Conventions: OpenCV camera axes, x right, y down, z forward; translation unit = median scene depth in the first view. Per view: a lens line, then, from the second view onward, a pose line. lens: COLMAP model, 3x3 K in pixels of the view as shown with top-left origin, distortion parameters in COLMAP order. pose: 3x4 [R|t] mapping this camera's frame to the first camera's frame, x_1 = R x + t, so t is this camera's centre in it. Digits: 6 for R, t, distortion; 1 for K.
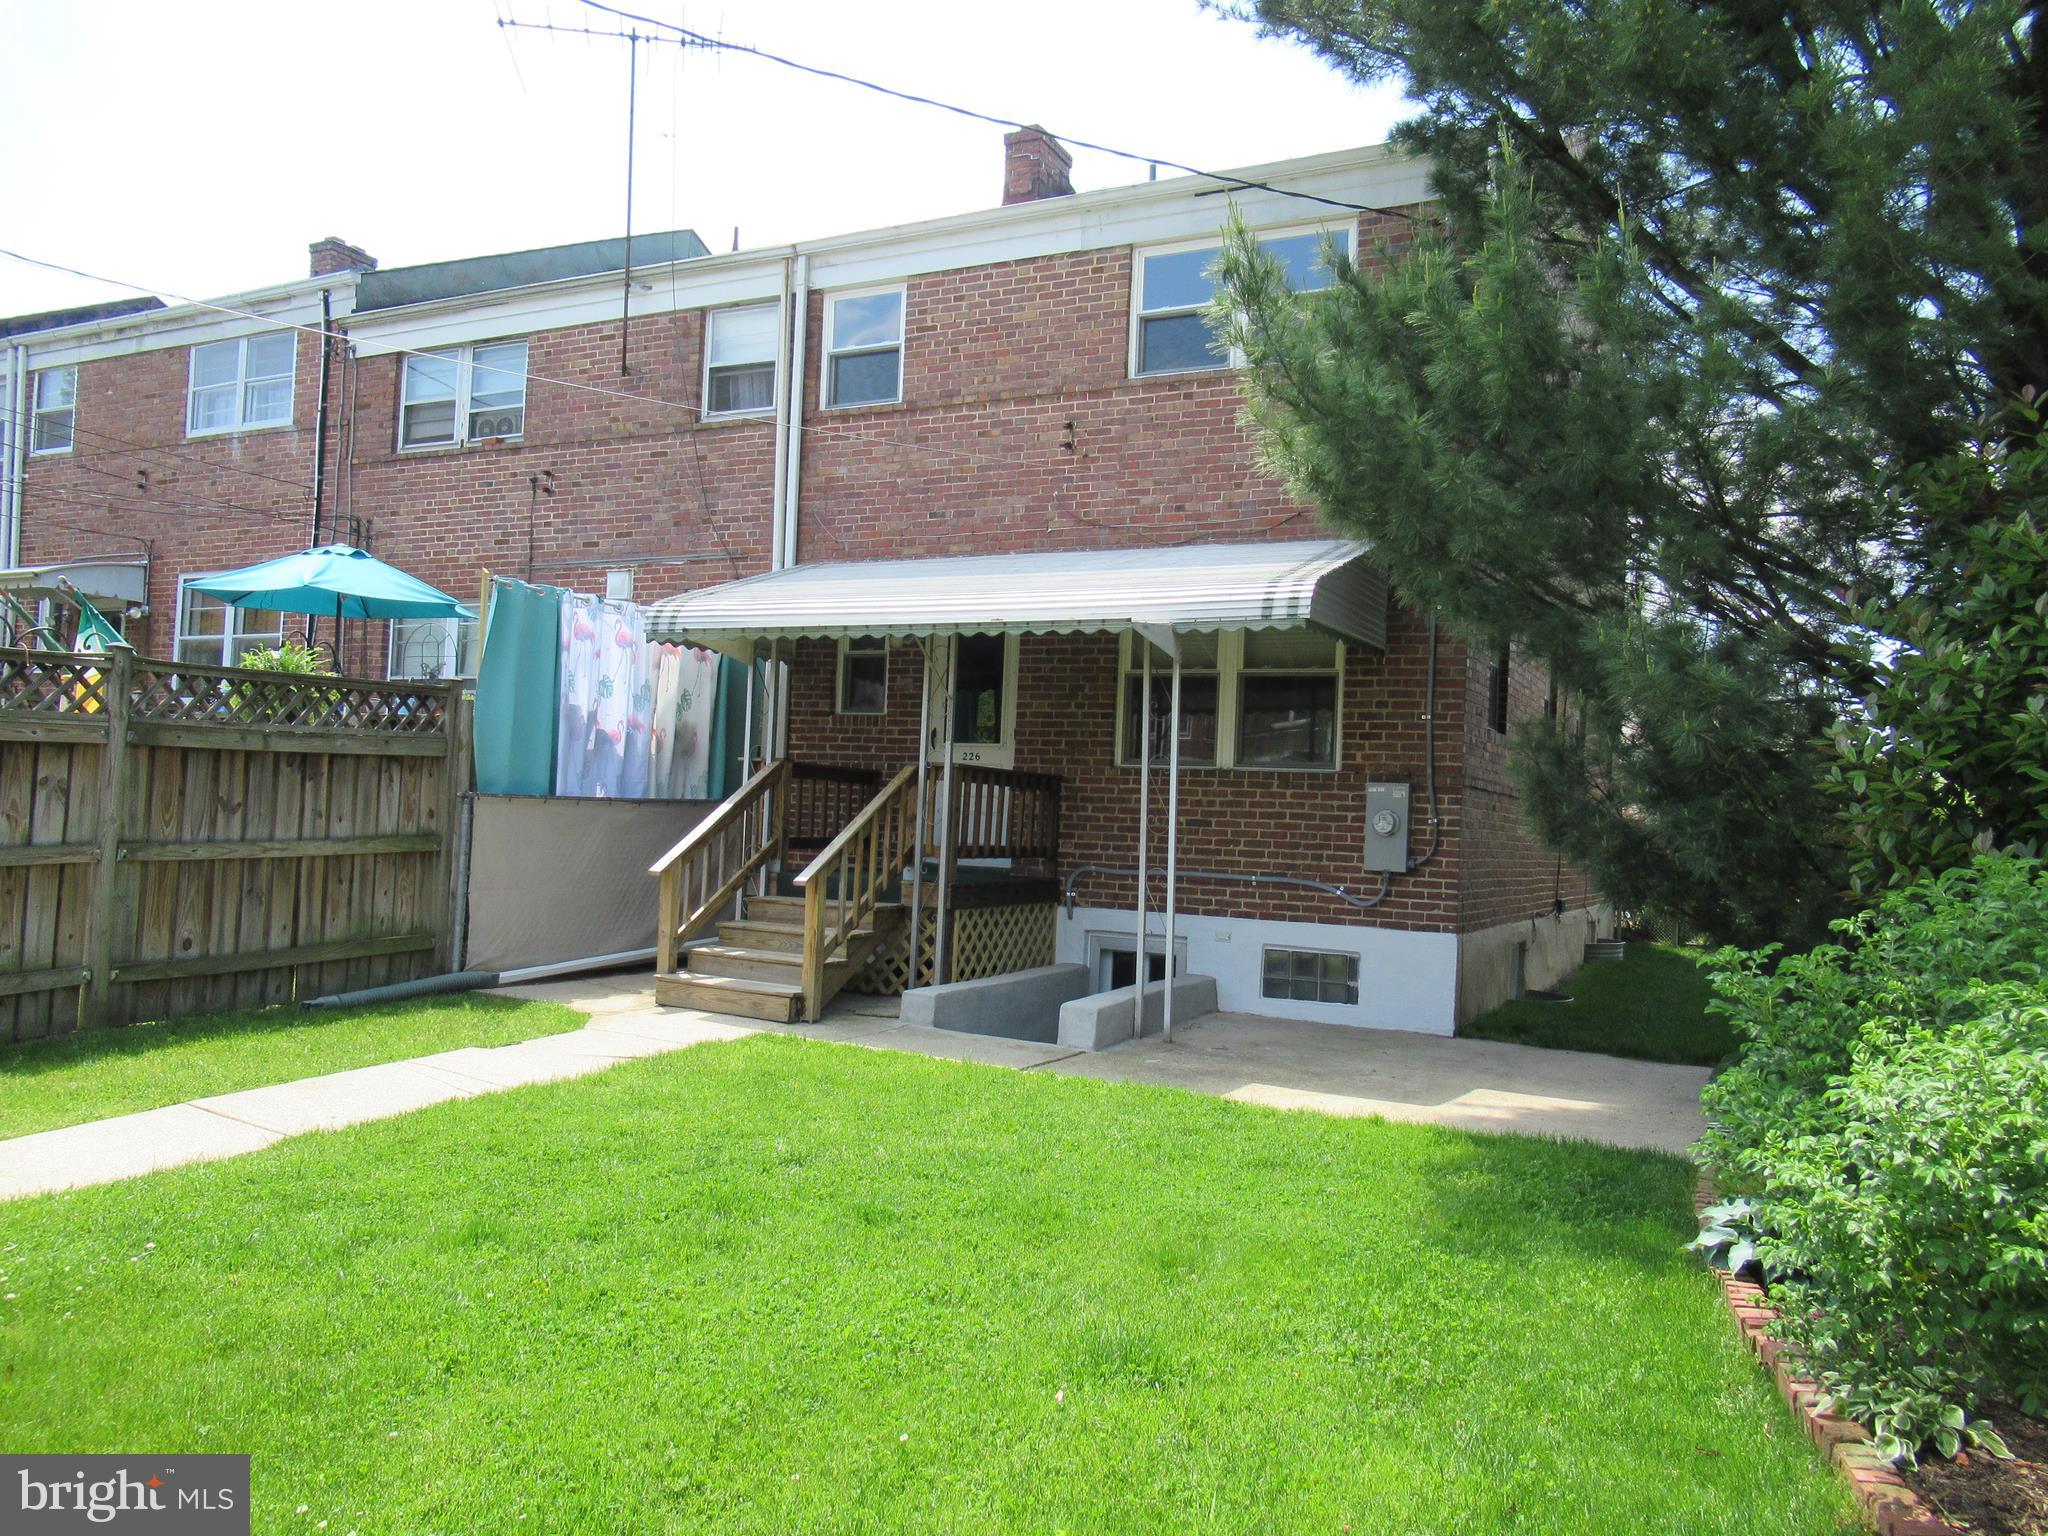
lens RADIAL K [[1523.8, 0, 1016.1], [0, 1523.8, 773.0], [0, 0, 1]] dist [-0.000362, -0.006197]
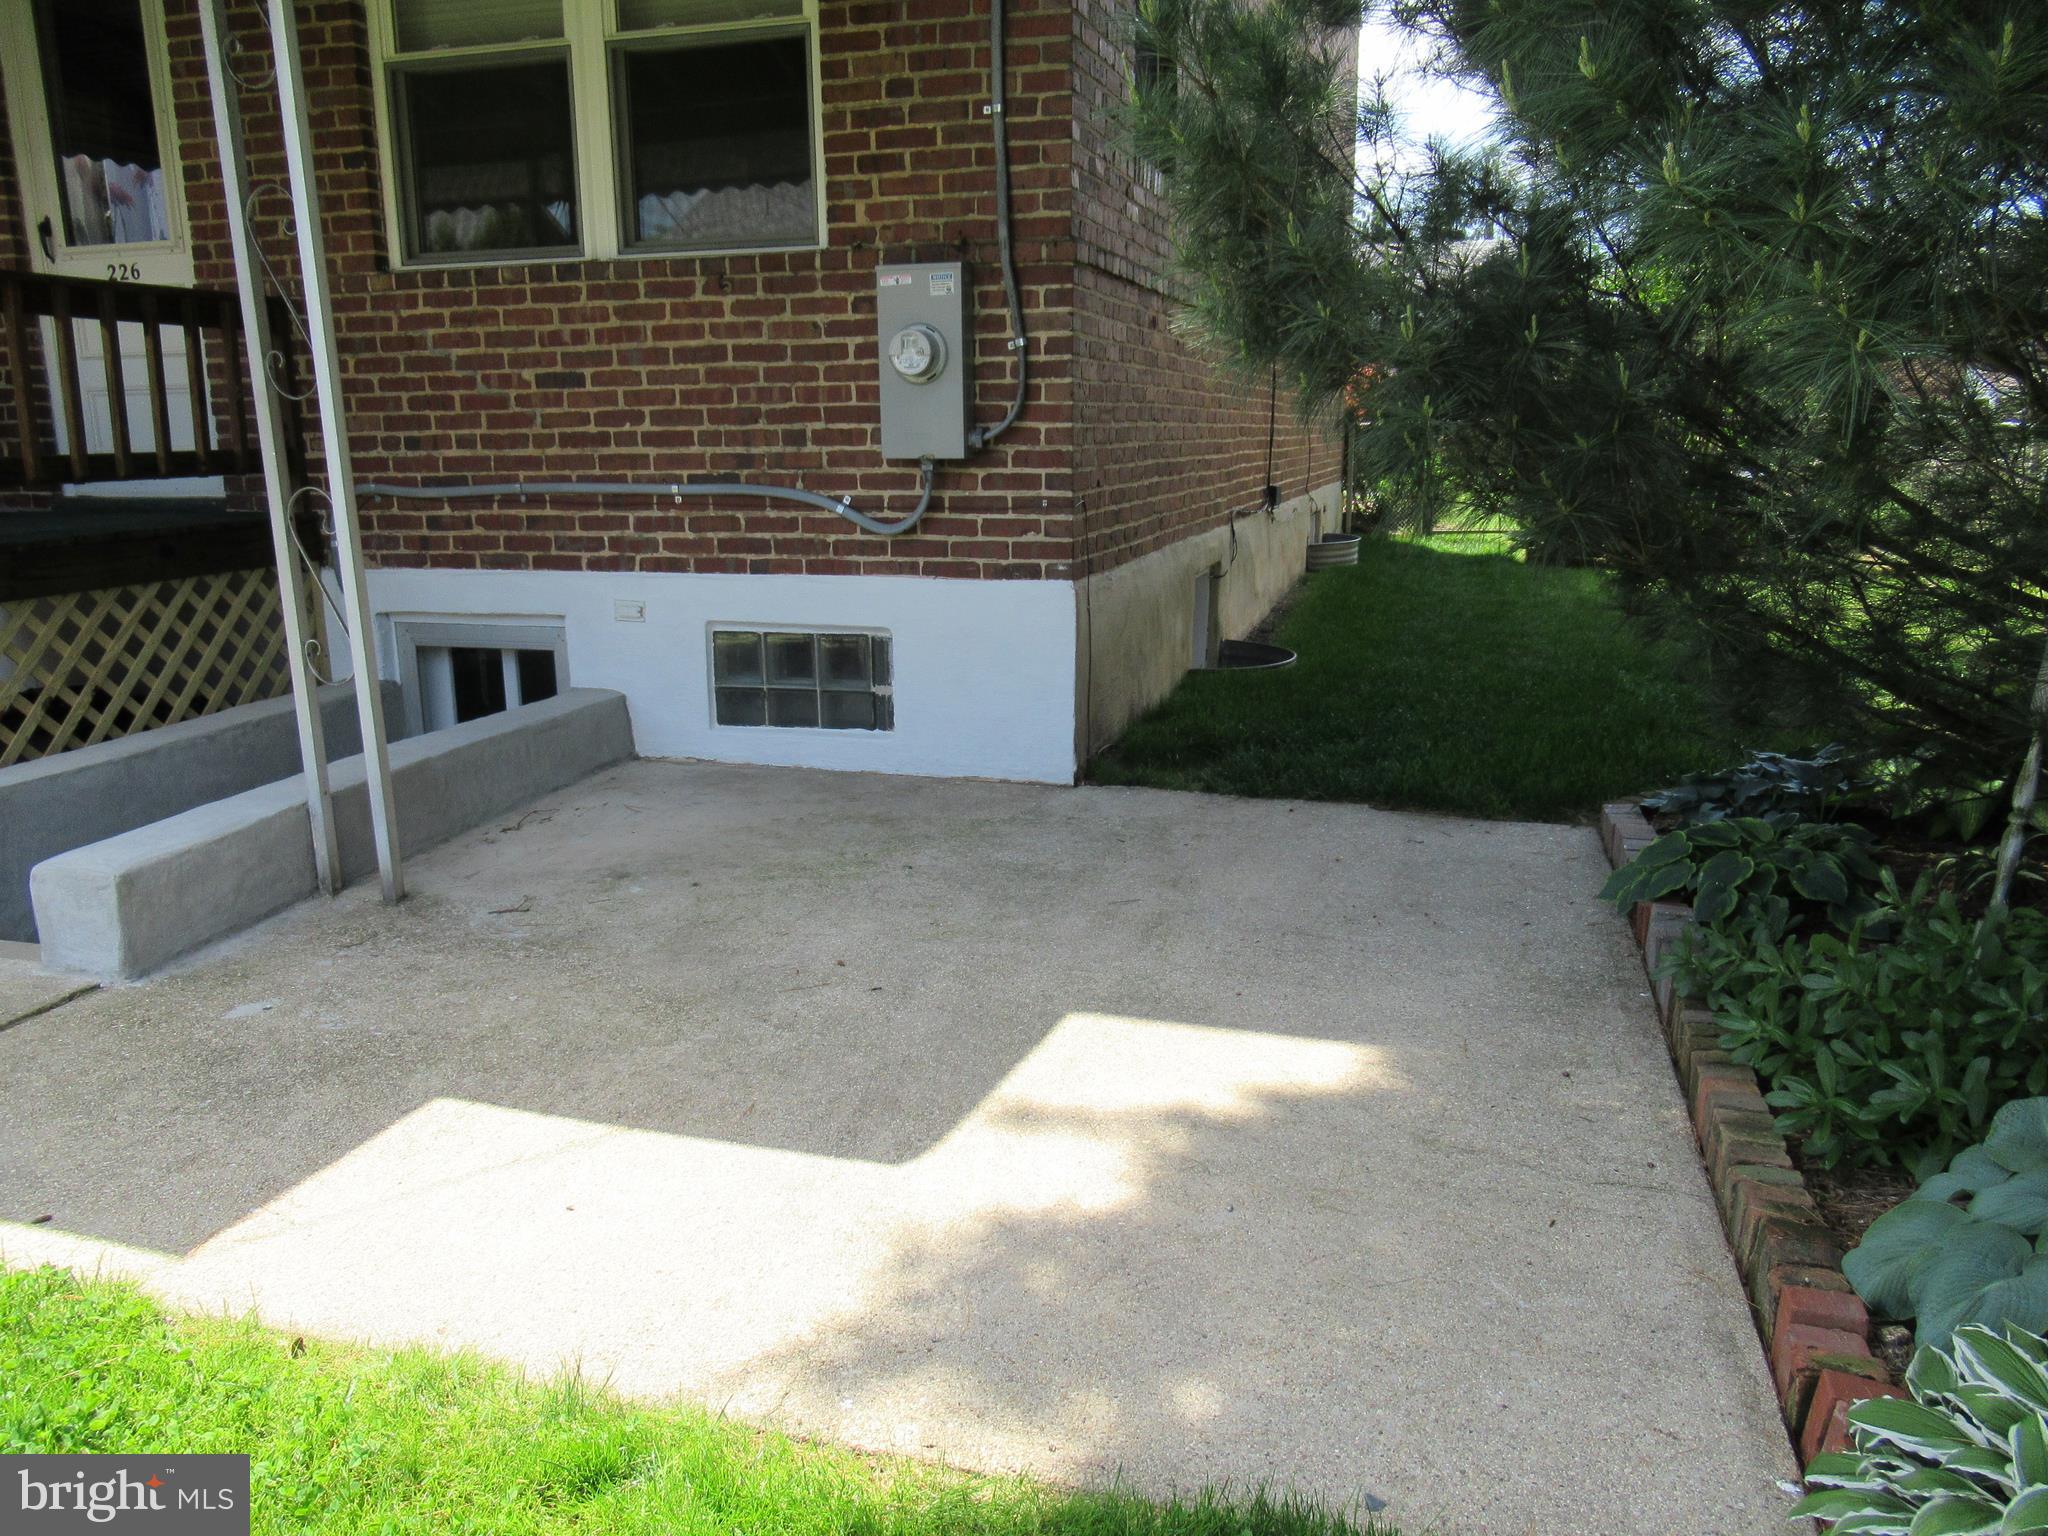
lens RADIAL K [[1523.8, 0, 1020.6], [0, 1523.8, 766.7], [0, 0, 1]] dist [-0.000362, -0.006197]
pose [[0.981662, -0.094305, 0.165668, 0.172111], [0.049324, 0.965120, 0.257120, 0.034158], [-0.184137, -0.244233, 0.952073, 0.484417]]
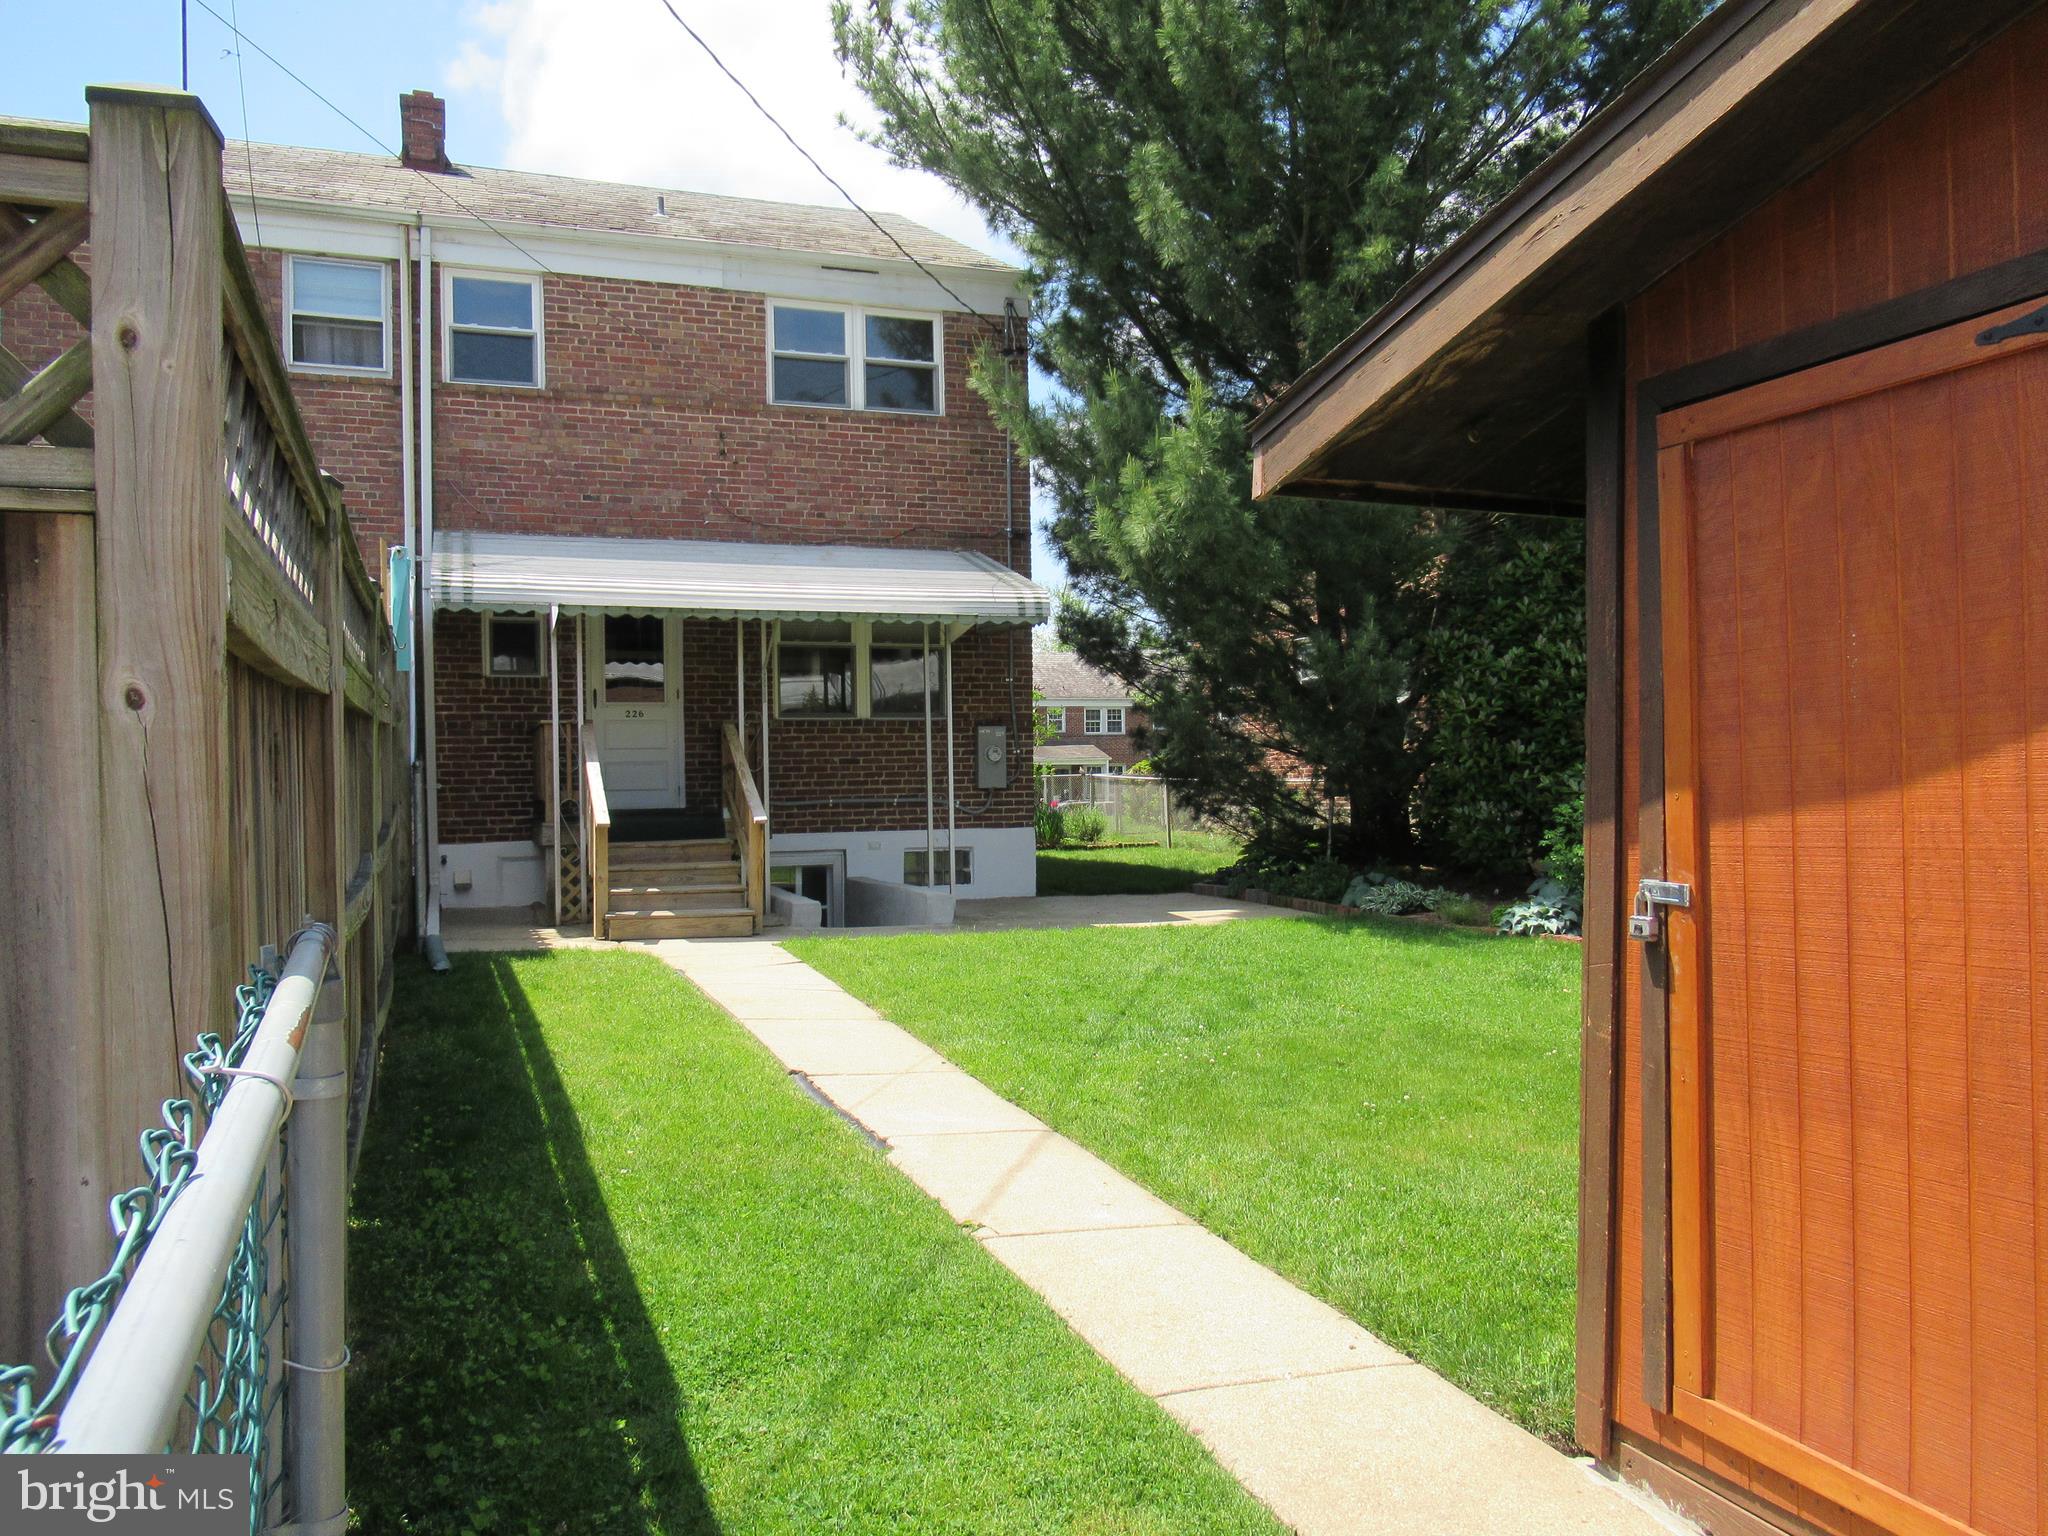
lens RADIAL K [[1523.8, 0, 1018.4], [0, 1523.8, 765.1], [0, 0, 1]] dist [-0.000362, -0.006197]
pose [[0.679233, -0.049014, 0.732284, -0.736510], [0.020394, 0.998643, 0.047926, -0.023375], [-0.733639, -0.017619, 0.679310, 0.011294]]
